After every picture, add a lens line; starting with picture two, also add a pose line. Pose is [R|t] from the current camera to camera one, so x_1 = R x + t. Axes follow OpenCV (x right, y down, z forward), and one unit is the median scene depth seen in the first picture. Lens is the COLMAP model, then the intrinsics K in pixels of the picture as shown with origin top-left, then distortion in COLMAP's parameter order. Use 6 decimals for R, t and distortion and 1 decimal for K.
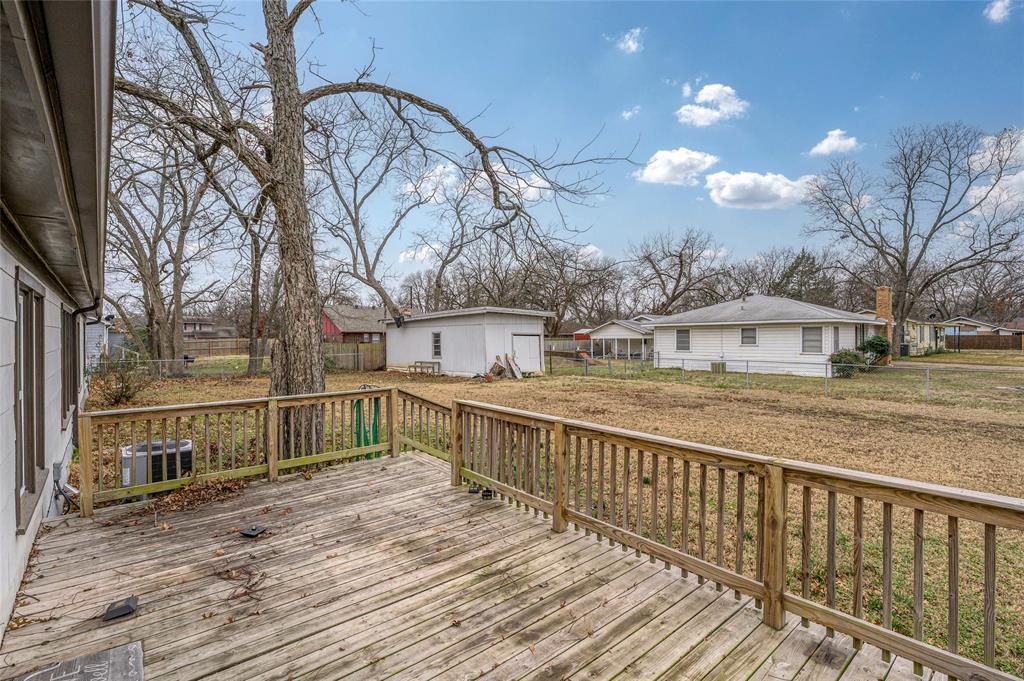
lens RADIAL K [[457.5, 0, 512.6], [0, 457.5, 338.5], [0, 0, 1]] dist [-0.001368, 0.000110]
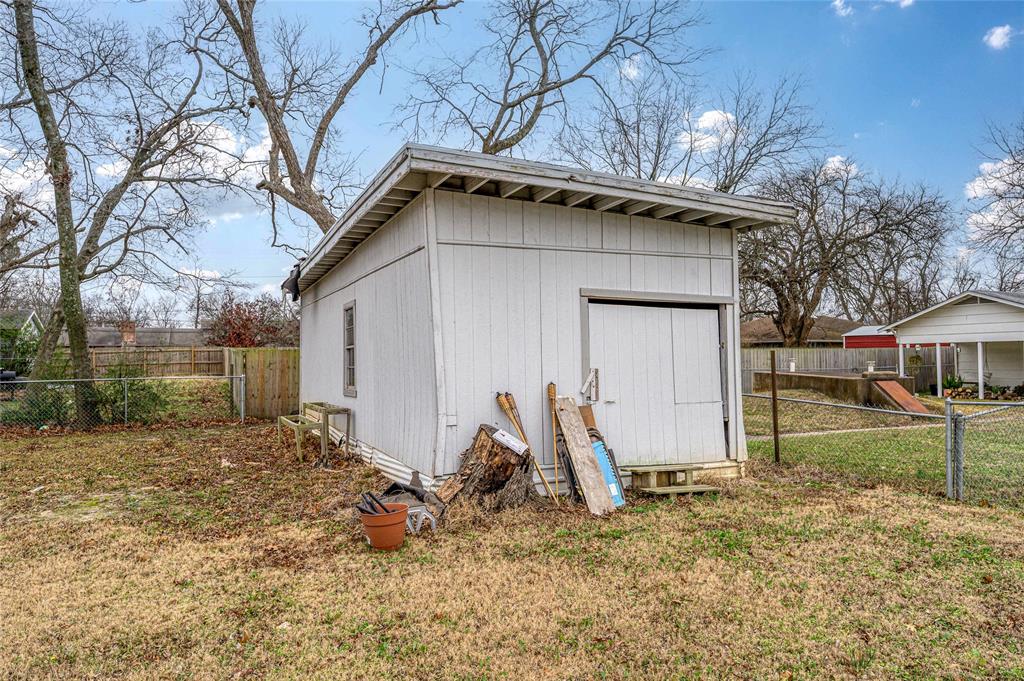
lens RADIAL K [[664.8, 0, 513.5], [0, 664.8, 343.9], [0, 0, 1]] dist [-0.018504, 0.000344]
pose [[0.950712, -0.002964, -0.310061, 0.046721], [-0.002457, 0.999851, -0.017092, 0.013352], [0.310065, 0.017012, 0.950563, 0.479991]]
